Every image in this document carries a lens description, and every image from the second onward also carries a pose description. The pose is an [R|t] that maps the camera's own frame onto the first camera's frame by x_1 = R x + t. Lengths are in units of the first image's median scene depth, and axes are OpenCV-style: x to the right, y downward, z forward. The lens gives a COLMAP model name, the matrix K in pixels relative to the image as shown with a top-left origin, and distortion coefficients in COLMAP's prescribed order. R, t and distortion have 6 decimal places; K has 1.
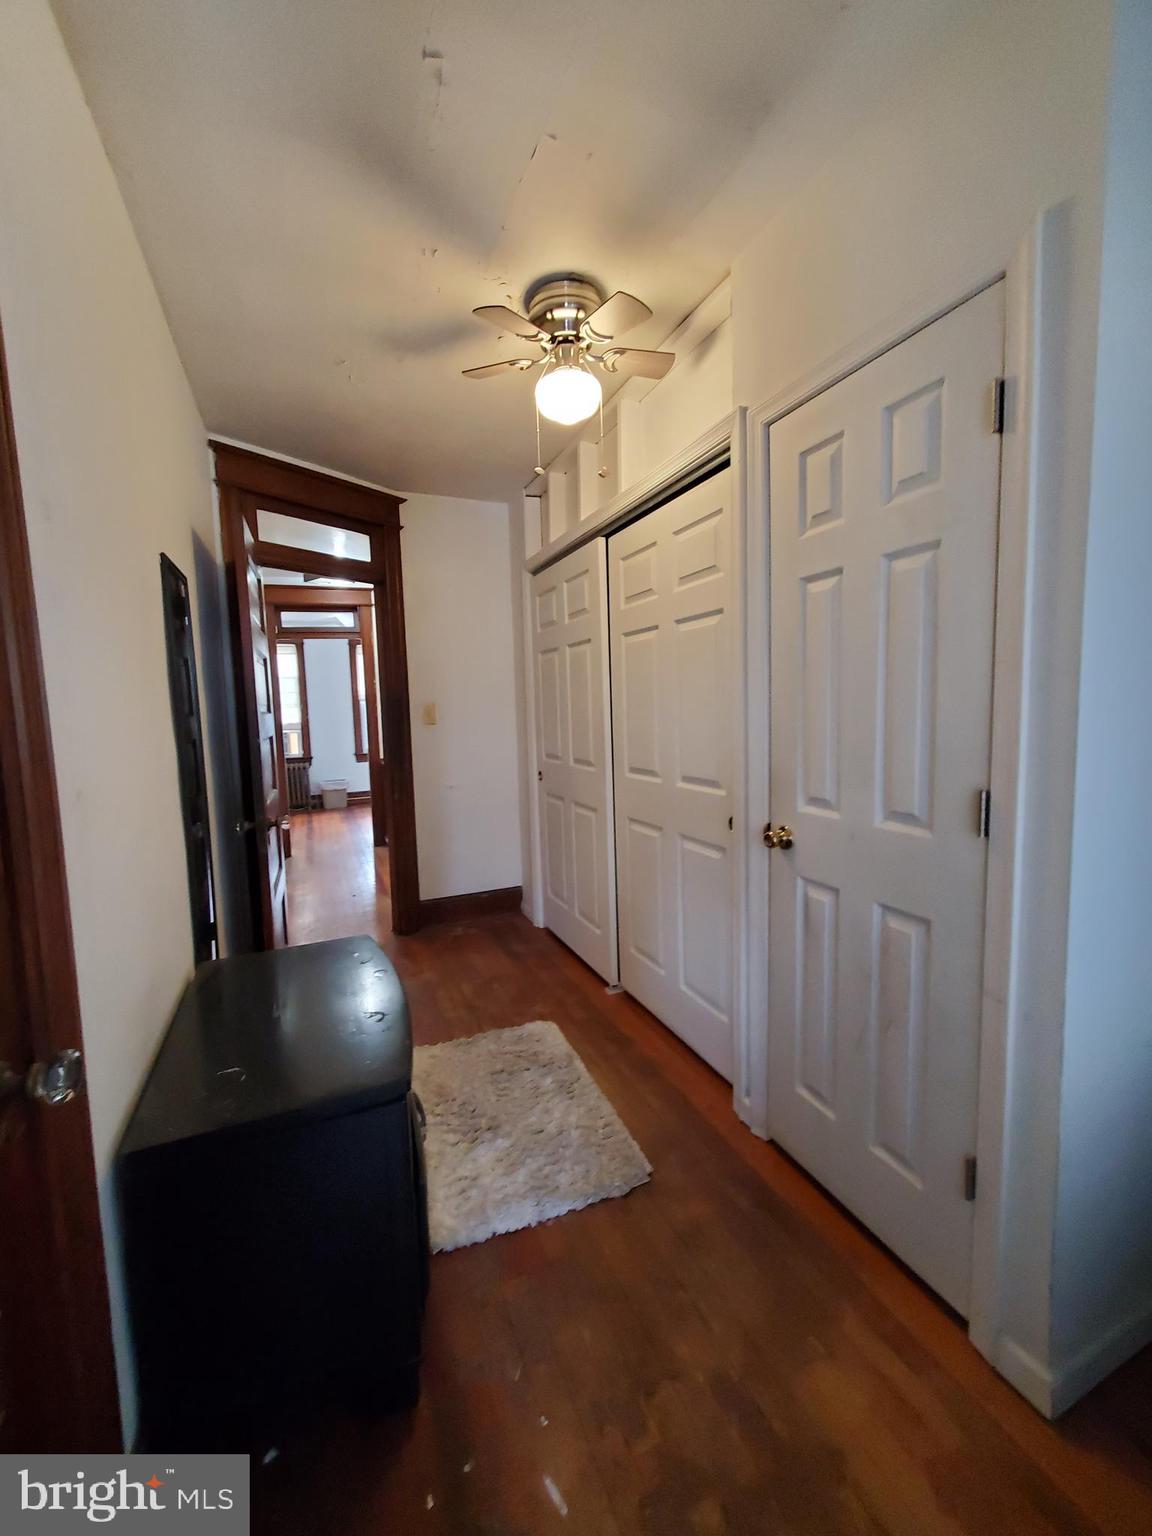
lens RADIAL K [[612.8, 0, 556.2], [0, 612.8, 762.6], [0, 0, 1]] dist [0.009389, -0.000143]
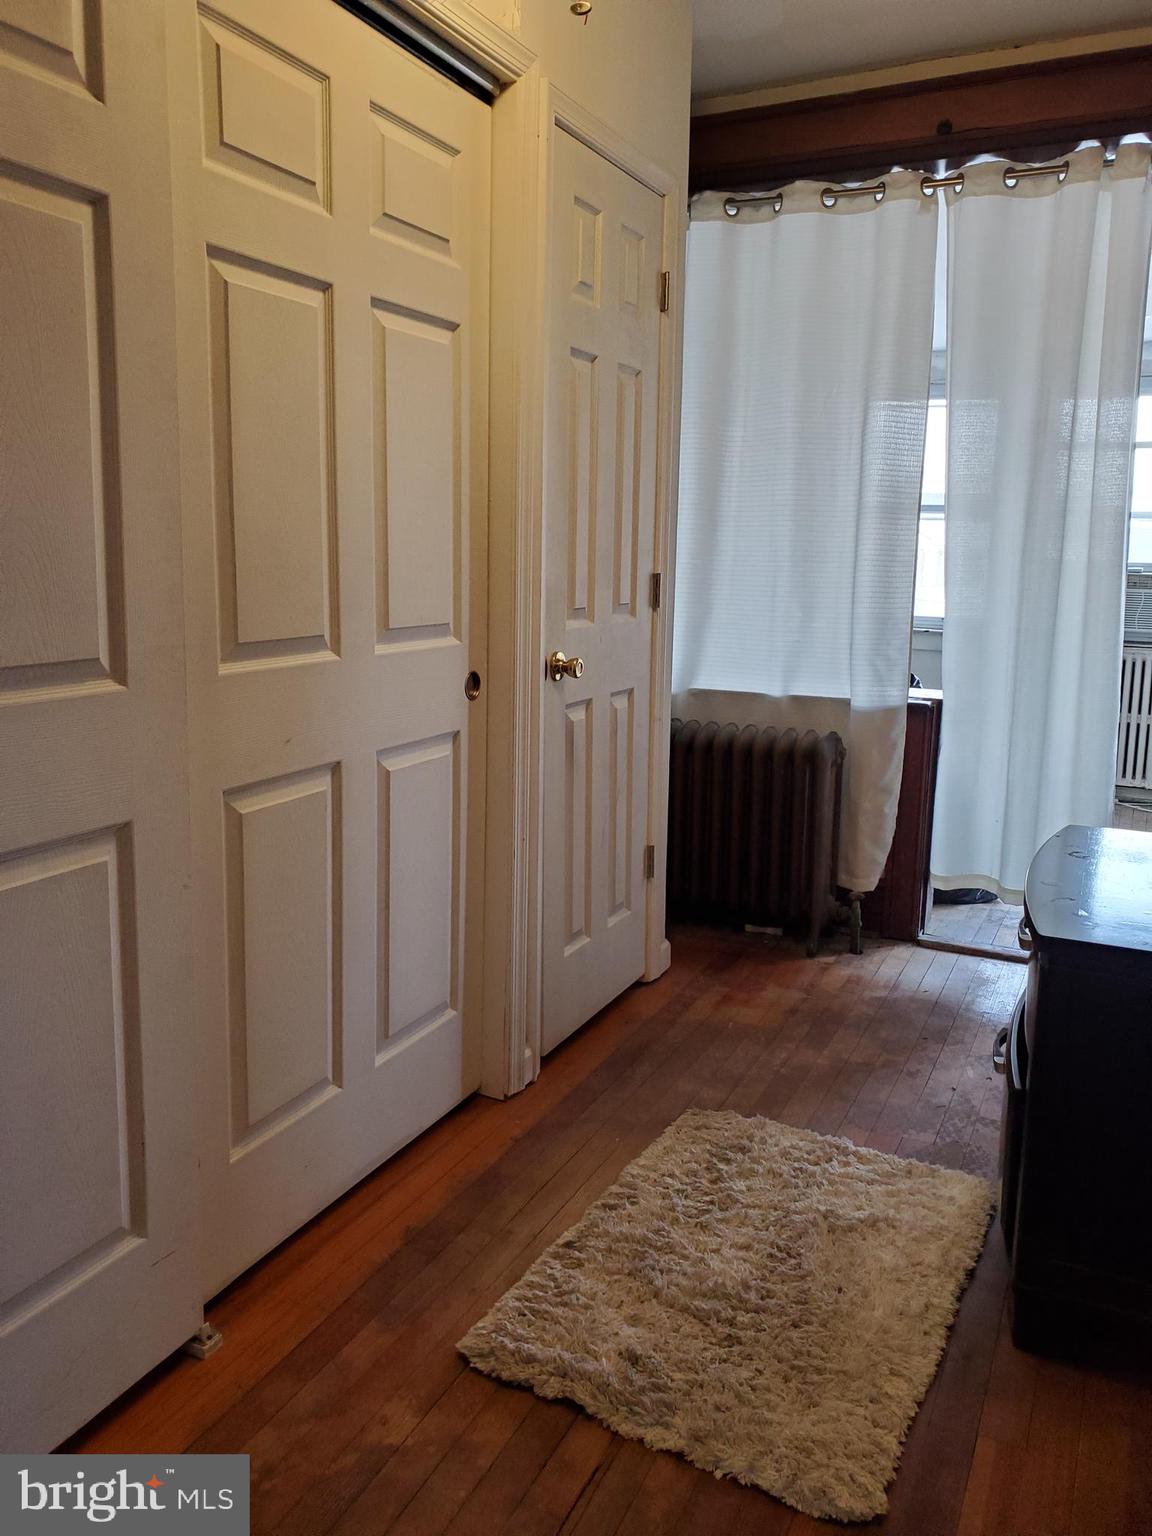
lens RADIAL K [[1174.1, 0, 576.0], [0, 1174.1, 768.0], [0, 0, 1]] dist [0.003819, 0.001287]
pose [[-0.679780, -0.103945, 0.726013, -0.750086], [0.079298, 0.973686, 0.213654, -0.071656], [-0.729116, 0.202809, -0.653649, 1.926351]]
